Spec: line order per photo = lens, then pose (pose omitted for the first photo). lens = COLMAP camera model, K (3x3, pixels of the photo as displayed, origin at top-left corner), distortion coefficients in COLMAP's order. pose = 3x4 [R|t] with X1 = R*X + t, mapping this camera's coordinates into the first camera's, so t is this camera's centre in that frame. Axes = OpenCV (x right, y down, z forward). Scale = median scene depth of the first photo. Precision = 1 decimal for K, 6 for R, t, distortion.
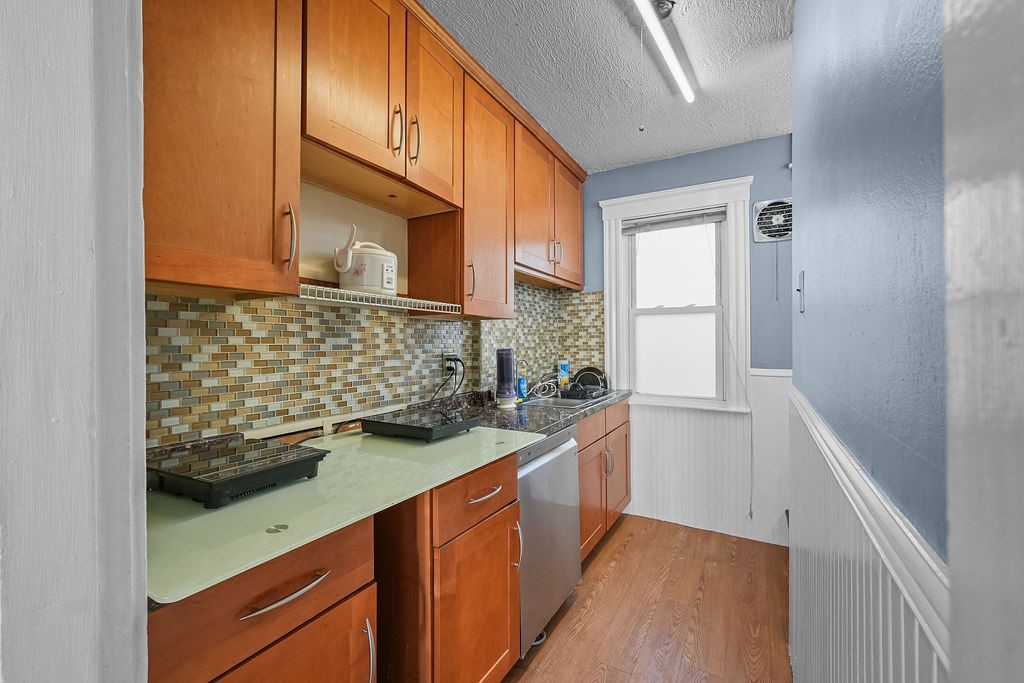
lens RADIAL K [[431.0, 0, 508.7], [0, 431.0, 338.0], [0, 0, 1]] dist [-0.002290, 0.000970]
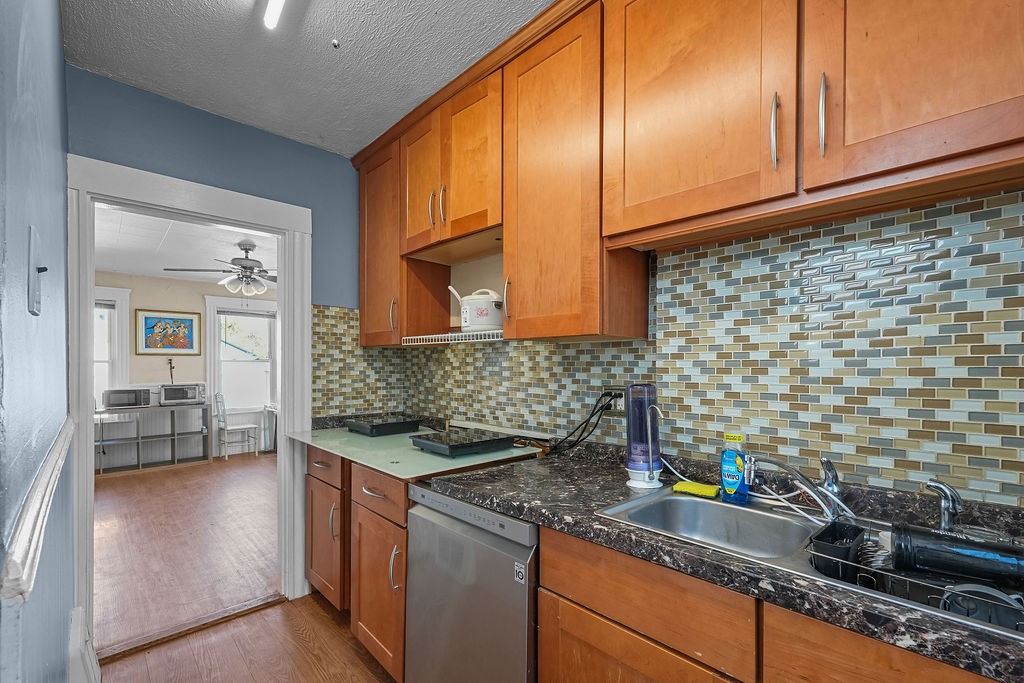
lens RADIAL K [[431.0, 0, 493.4], [0, 431.0, 373.2], [0, 0, 1]] dist [-0.002290, 0.000970]
pose [[-0.282758, 0.002338, -0.959188, 0.781250], [-0.005013, 0.999980, 0.003915, 0.014104], [0.959178, 0.005916, -0.282740, 1.259445]]
